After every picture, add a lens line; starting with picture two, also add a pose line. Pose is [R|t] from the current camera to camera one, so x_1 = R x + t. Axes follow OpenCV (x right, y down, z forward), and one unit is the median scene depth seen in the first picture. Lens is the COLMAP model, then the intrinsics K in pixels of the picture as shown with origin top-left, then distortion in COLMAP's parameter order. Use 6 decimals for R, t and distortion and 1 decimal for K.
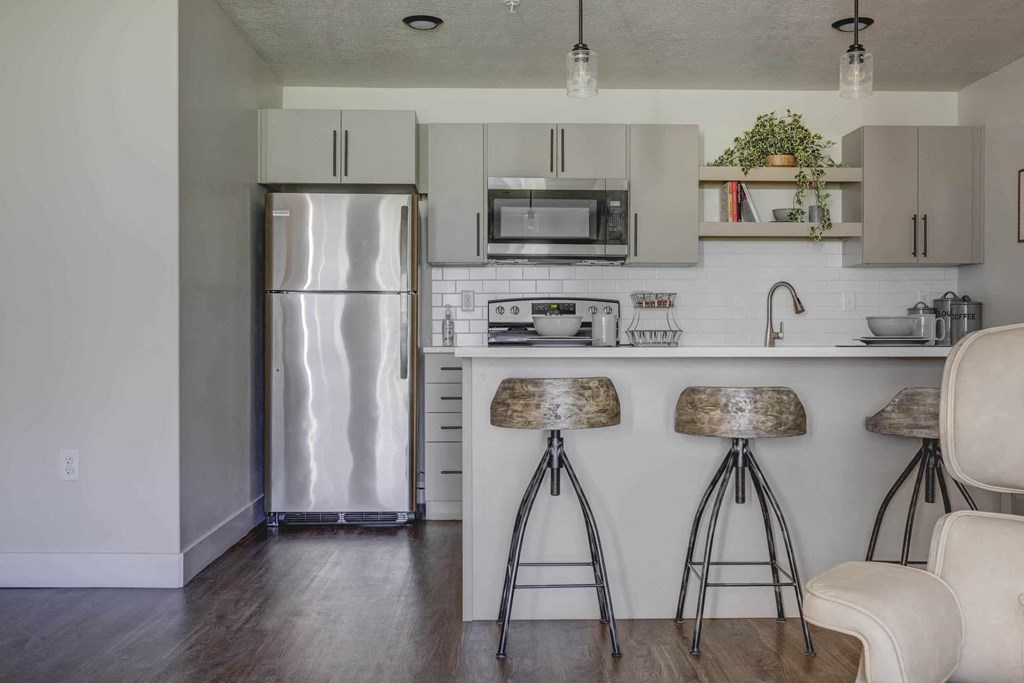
lens RADIAL K [[1035.3, 0, 519.7], [0, 1035.3, 345.8], [0, 0, 1]] dist [-0.011913, 0.000000]
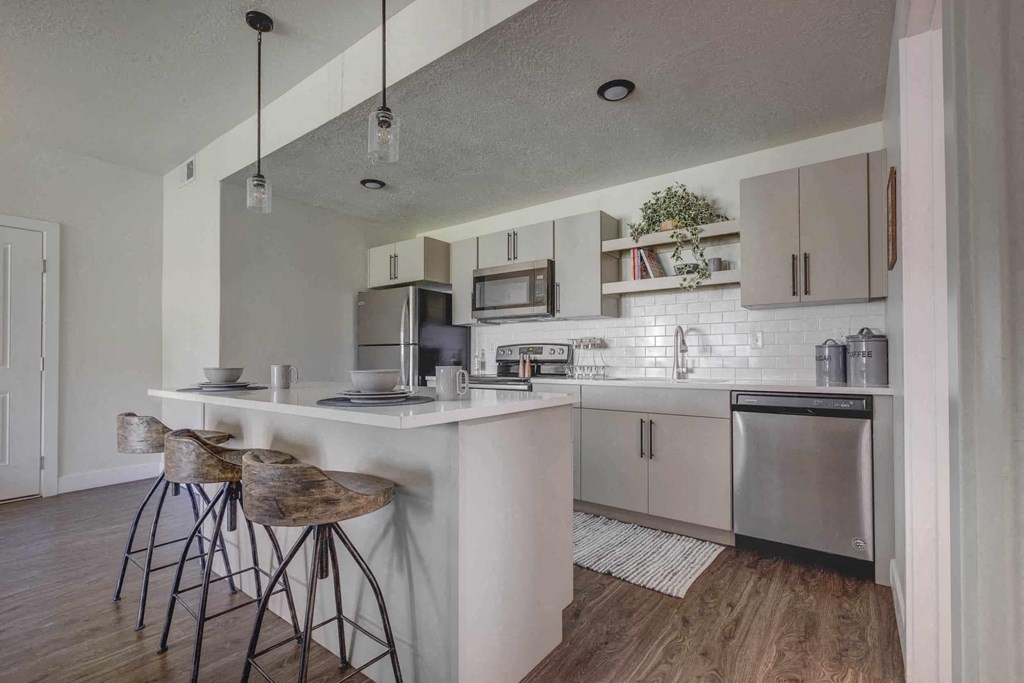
lens RADIAL K [[471.7, 0, 508.0], [0, 471.7, 363.4], [0, 0, 1]] dist [-0.001517, -0.001452]
pose [[0.761061, 0.005667, -0.648656, 0.474459], [-0.000369, 0.999965, 0.008304, -0.023899], [0.648681, -0.006081, 0.761036, 0.469872]]
